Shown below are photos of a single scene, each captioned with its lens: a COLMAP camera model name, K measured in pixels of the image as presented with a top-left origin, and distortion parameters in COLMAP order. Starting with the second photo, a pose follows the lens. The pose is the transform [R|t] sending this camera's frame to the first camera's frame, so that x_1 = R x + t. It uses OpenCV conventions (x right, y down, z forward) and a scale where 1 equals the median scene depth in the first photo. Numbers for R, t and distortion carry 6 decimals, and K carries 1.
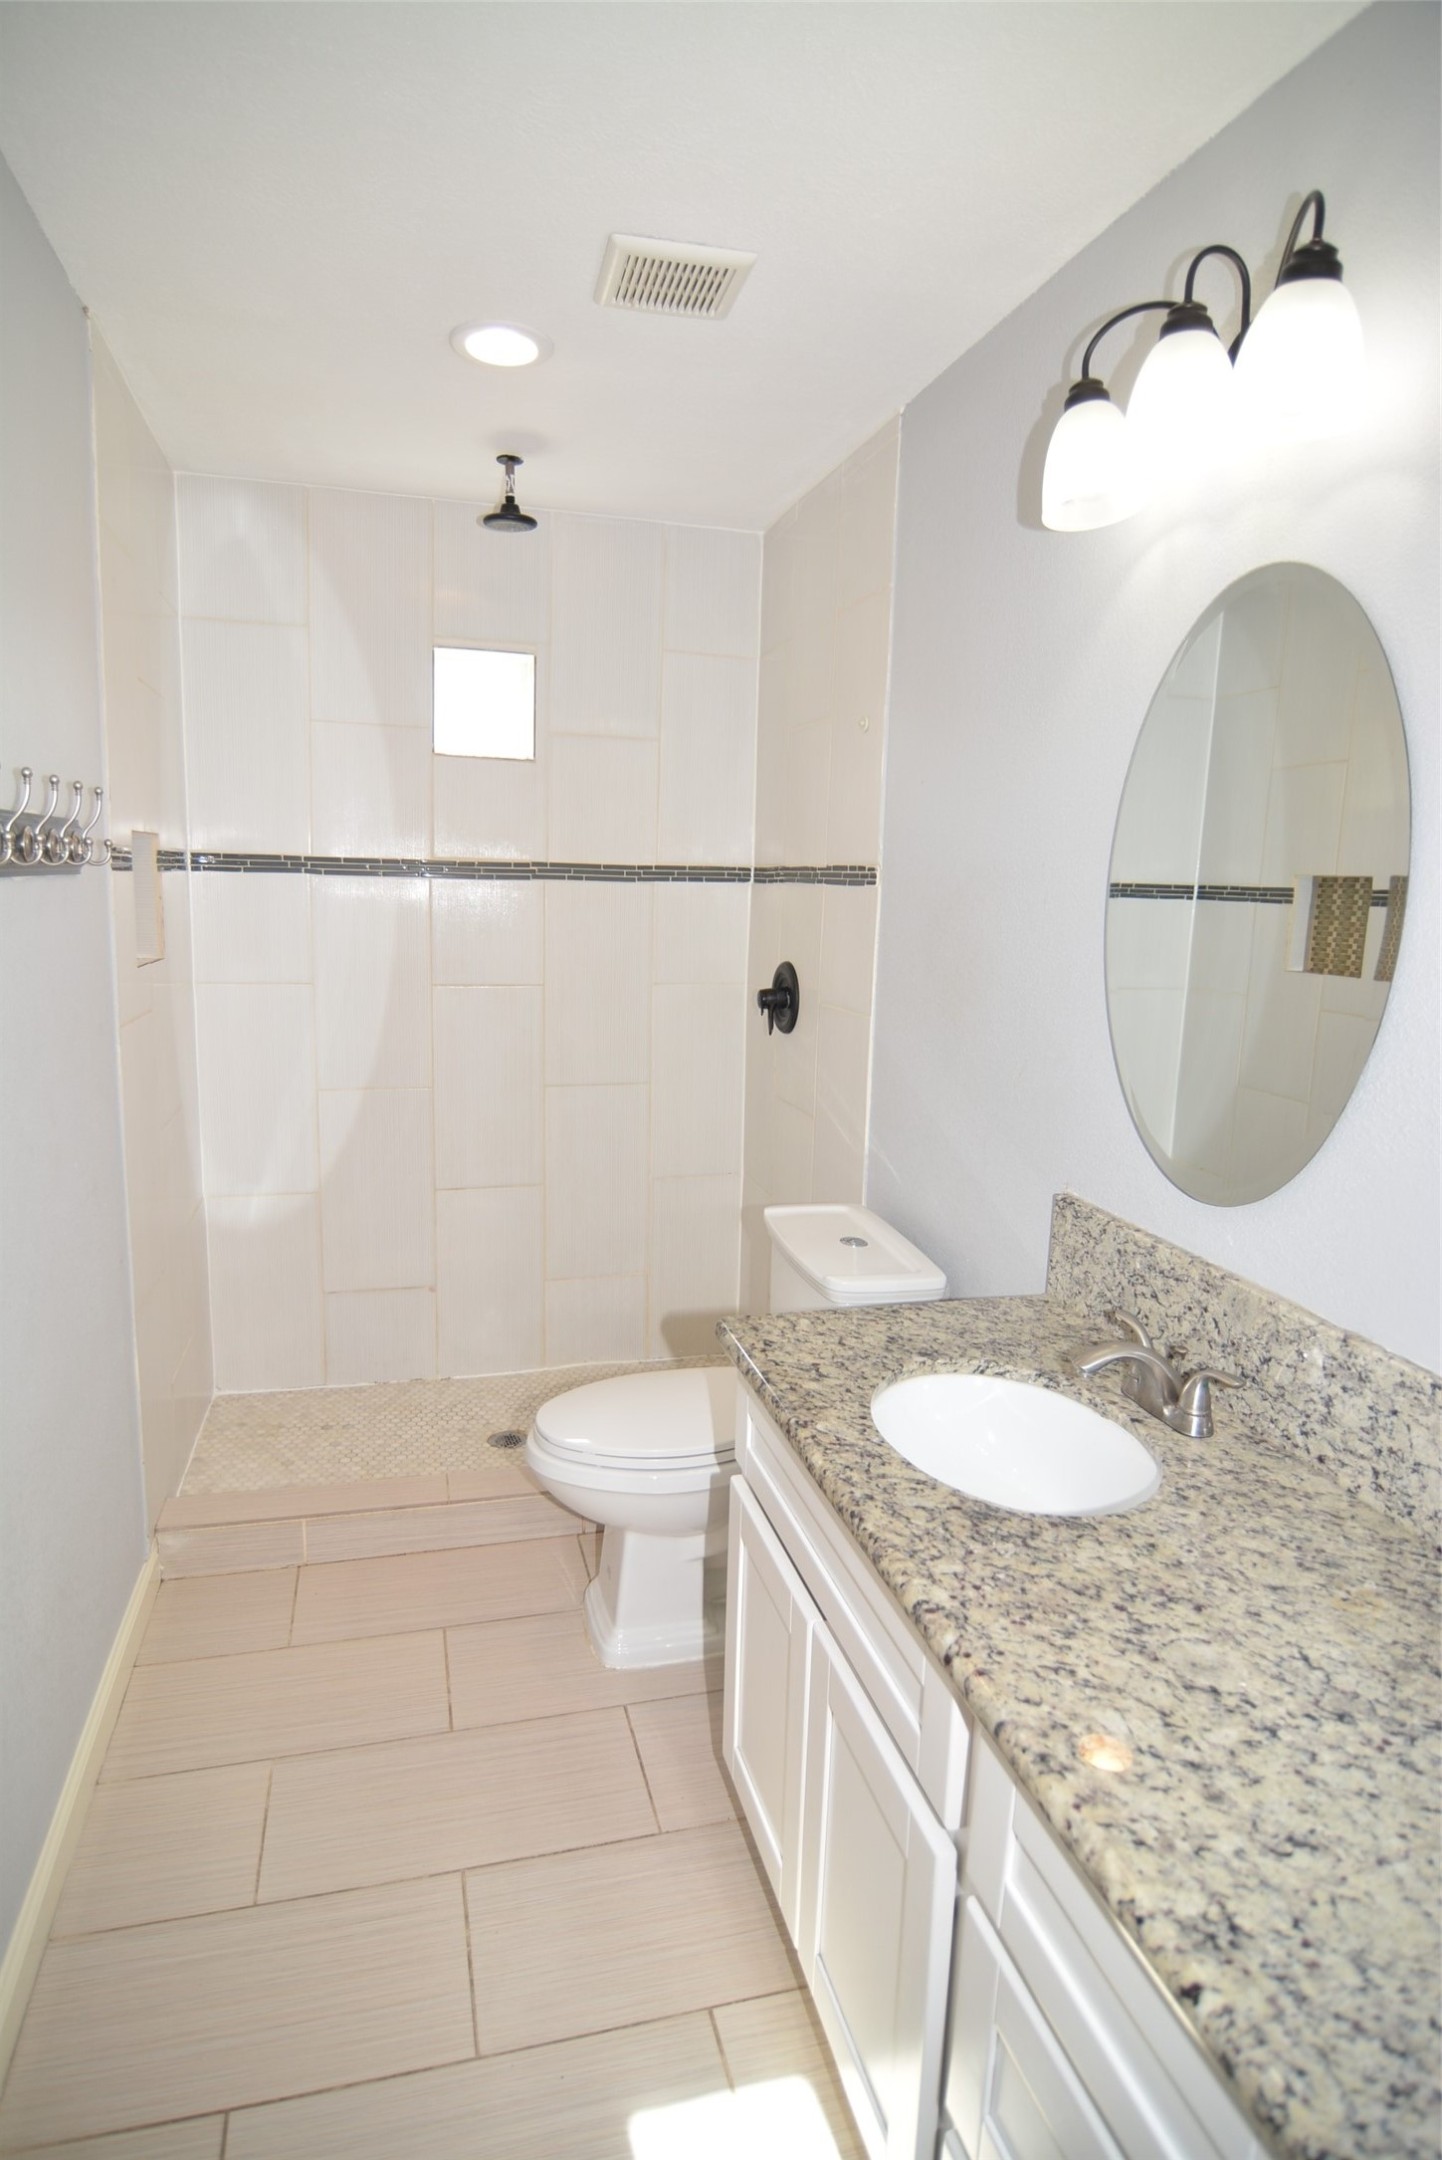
lens RADIAL K [[1181.7, 0, 713.9], [0, 1181.7, 1074.5], [0, 0, 1]] dist [-0.007399, -0.009592]
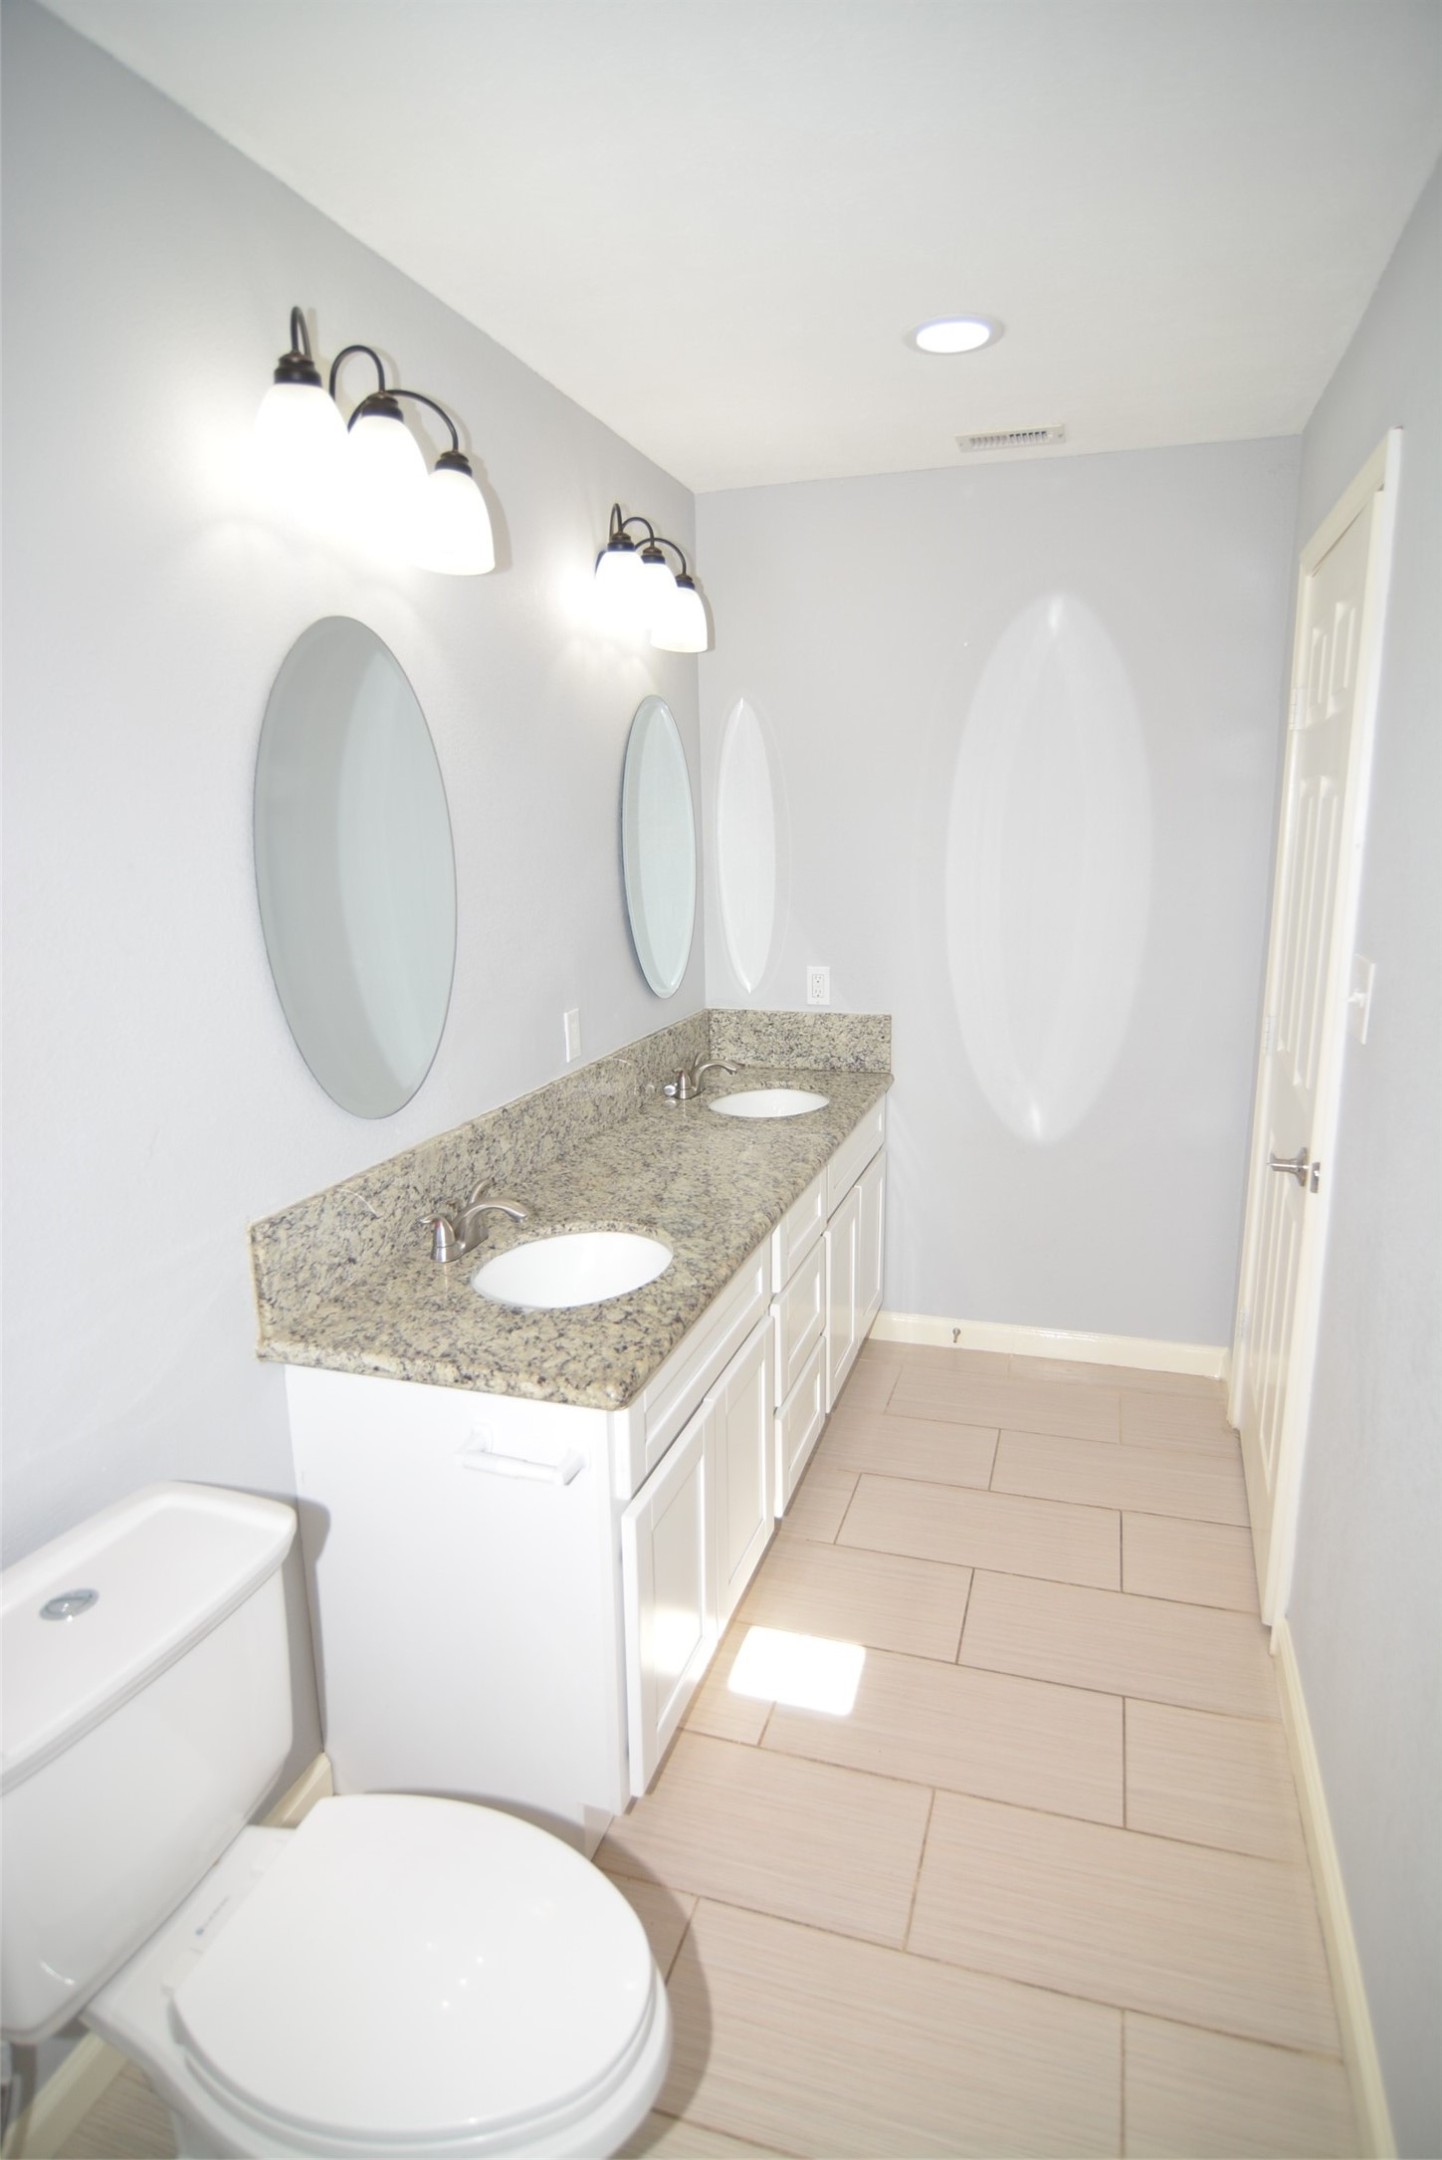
lens RADIAL K [[1181.7, 0, 721.2], [0, 1181.7, 1082.0], [0, 0, 1]] dist [-0.007399, -0.009592]
pose [[-0.837857, -0.135690, 0.528757, -0.566431], [0.082181, 0.926223, 0.367910, -0.370590], [-0.539669, 0.351710, -0.764891, 1.783136]]
